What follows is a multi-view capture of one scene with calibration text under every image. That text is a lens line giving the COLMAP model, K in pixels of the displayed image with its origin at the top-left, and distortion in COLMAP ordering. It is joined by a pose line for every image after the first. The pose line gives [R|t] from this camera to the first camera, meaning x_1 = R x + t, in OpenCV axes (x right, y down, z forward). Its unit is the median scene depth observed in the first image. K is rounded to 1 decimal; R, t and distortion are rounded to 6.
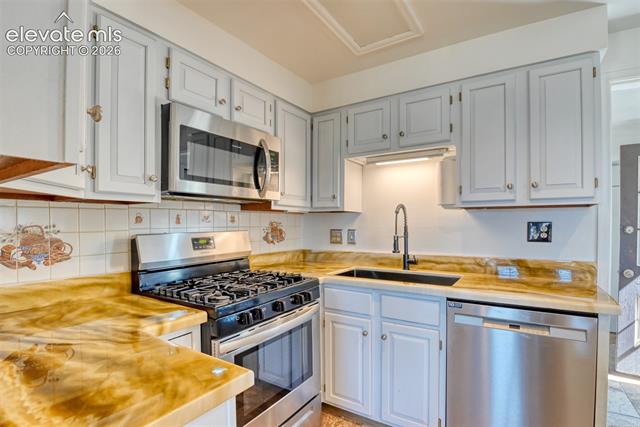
lens RADIAL K [[330.8, 0, 317.1], [0, 330.8, 224.8], [0, 0, 1]] dist [-0.027518, -0.000094]
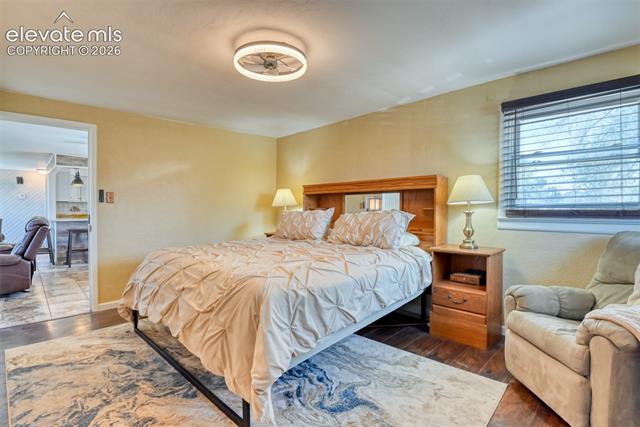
lens RADIAL K [[309.3, 0, 317.5], [0, 309.3, 216.6], [0, 0, 1]] dist [-0.027675, -0.000397]
pose [[0.978708, 0.006362, -0.205160, 3.646910], [-0.003466, 0.999889, 0.014470, 0.077512], [0.205229, -0.013451, 0.978622, -2.845098]]
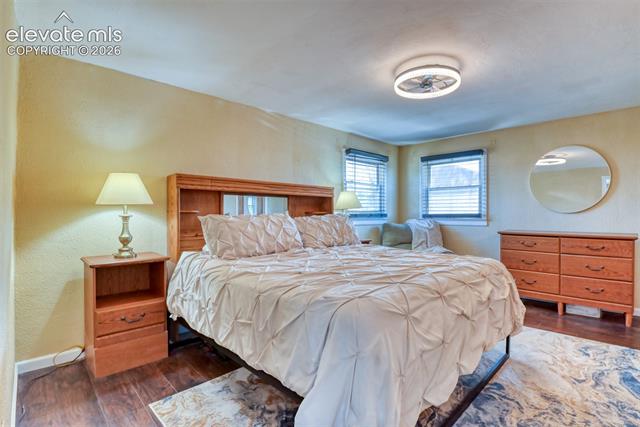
lens RADIAL K [[323.4, 0, 320.0], [0, 323.4, 213.5], [0, 0, 1]] dist [-0.024311, -0.000083]
pose [[0.206061, 0.002418, 0.978536, 1.990265], [0.005691, 0.999977, -0.003670, 0.069655], [-0.978523, 0.006325, 0.206042, -1.708352]]
